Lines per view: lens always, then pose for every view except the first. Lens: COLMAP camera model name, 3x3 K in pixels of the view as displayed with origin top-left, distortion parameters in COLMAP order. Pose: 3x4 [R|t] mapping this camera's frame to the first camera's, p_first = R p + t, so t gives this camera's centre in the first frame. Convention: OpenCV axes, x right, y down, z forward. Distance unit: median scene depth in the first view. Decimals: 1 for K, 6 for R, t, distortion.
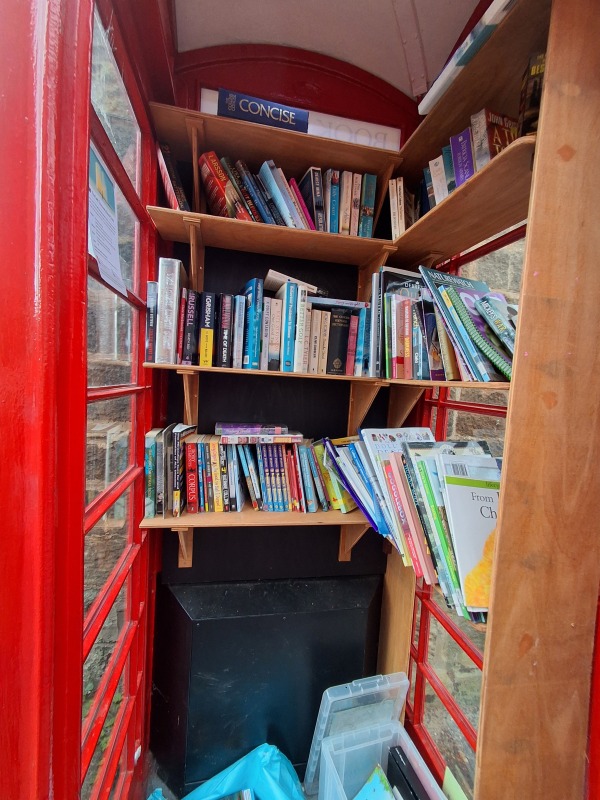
lens RADIAL K [[359.2, 0, 300.0], [0, 359.2, 400.0], [0, 0, 1]] dist [-0.000708, -0.000108]
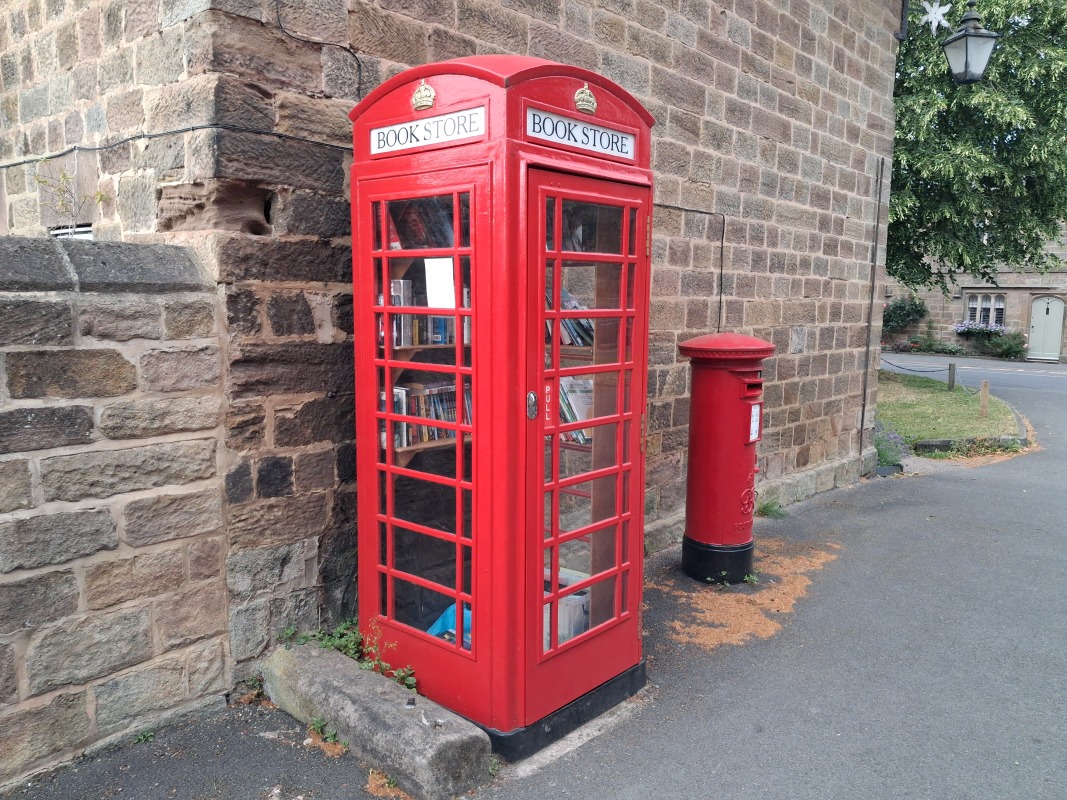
lens RADIAL K [[817.1, 0, 552.9], [0, 817.1, 395.6], [0, 0, 1]] dist [0.004197, -0.008476]
pose [[0.786606, -0.121822, 0.605319, -1.420170], [0.071323, 0.991708, 0.106899, -0.153683], [-0.613322, -0.040914, 0.788772, -1.528303]]
